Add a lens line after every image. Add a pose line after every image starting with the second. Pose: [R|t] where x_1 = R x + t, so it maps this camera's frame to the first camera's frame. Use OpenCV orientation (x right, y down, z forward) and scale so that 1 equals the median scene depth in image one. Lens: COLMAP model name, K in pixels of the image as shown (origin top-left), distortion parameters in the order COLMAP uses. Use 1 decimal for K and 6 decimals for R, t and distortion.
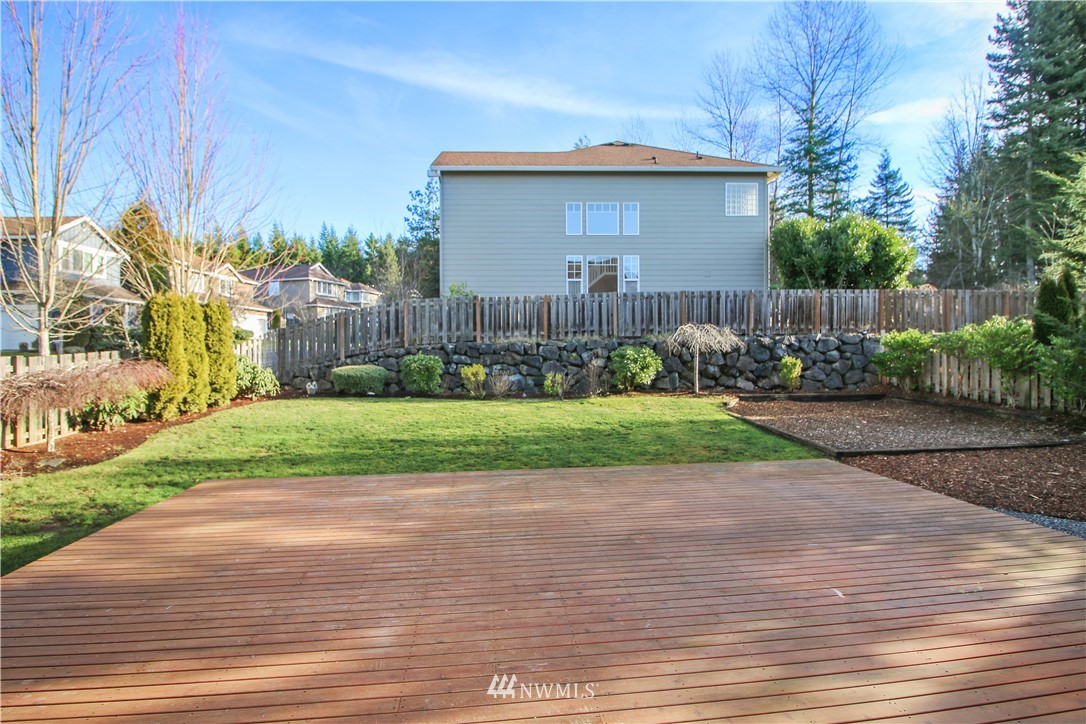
lens RADIAL K [[525.9, 0, 539.6], [0, 525.9, 350.4], [0, 0, 1]] dist [-0.001798, -0.000492]
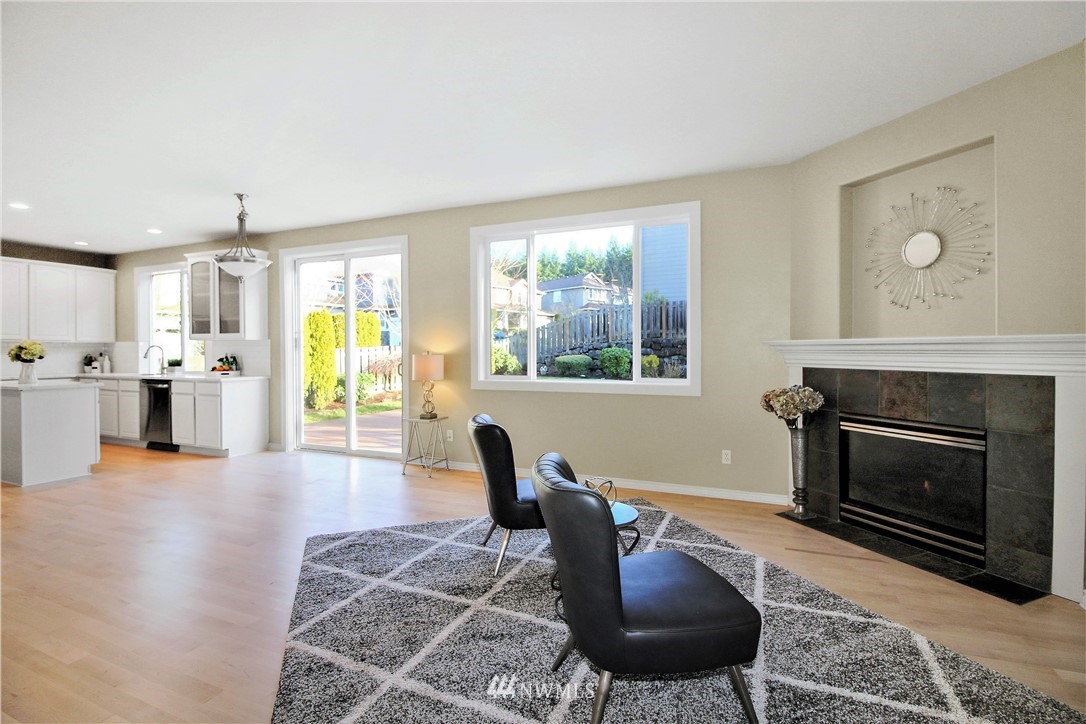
lens RADIAL K [[525.9, 0, 539.6], [0, 525.9, 350.4], [0, 0, 1]] dist [-0.001798, -0.000492]
pose [[0.855384, 0.002496, -0.517988, 0.279907], [-0.000729, 0.999993, 0.003614, 0.009846], [0.517993, -0.002714, 0.855380, -0.226392]]
